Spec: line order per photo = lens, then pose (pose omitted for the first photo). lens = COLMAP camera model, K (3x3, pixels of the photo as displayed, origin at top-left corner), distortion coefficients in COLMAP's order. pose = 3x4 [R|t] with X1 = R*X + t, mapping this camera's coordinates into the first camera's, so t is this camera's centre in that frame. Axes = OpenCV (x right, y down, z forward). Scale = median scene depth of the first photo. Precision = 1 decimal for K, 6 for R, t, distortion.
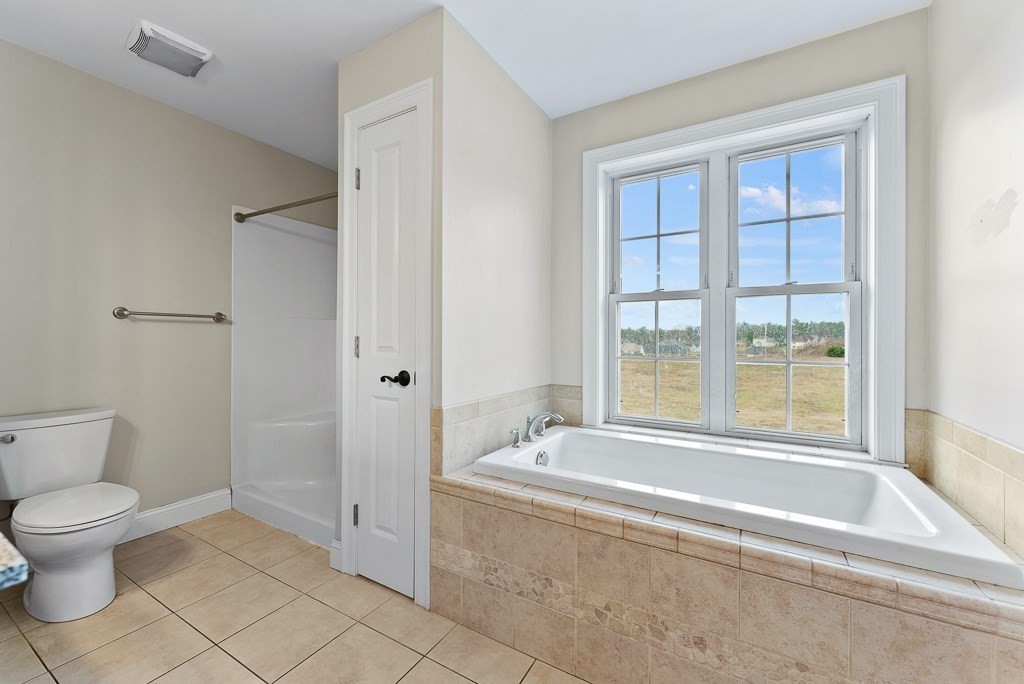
lens RADIAL K [[412.5, 0, 514.9], [0, 412.5, 337.4], [0, 0, 1]] dist [-0.000409, -0.000126]
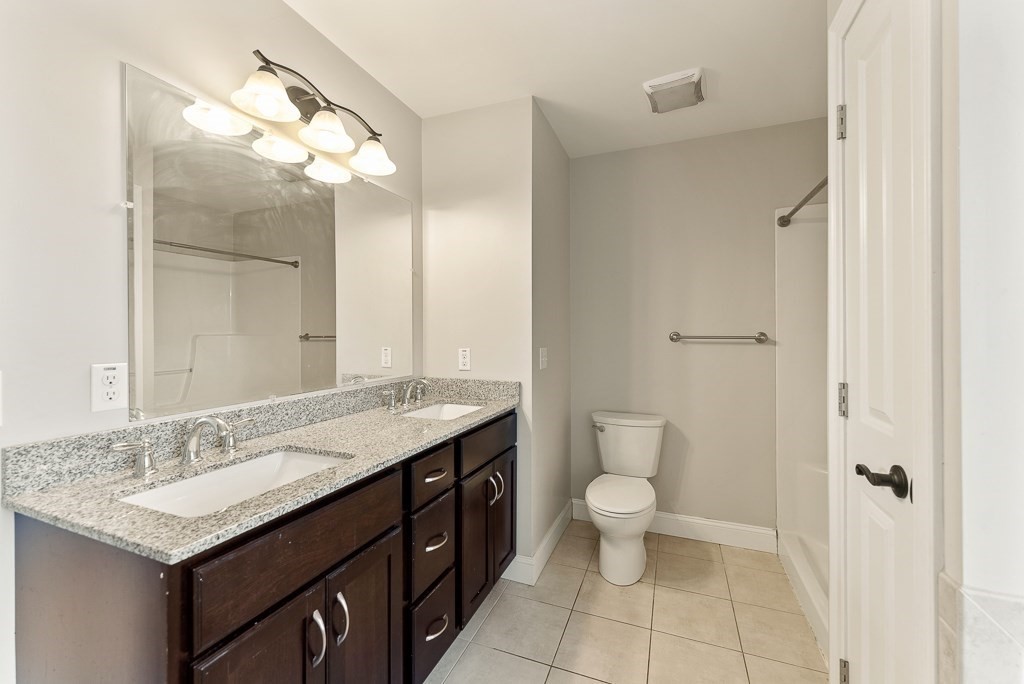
lens RADIAL K [[412.5, 0, 504.1], [0, 412.5, 336.3], [0, 0, 1]] dist [-0.000409, -0.000126]
pose [[0.143398, -0.002952, -0.989661, 0.126857], [0.003254, 0.999992, -0.002511, -0.062471], [0.989660, -0.002861, 0.143406, 0.373457]]
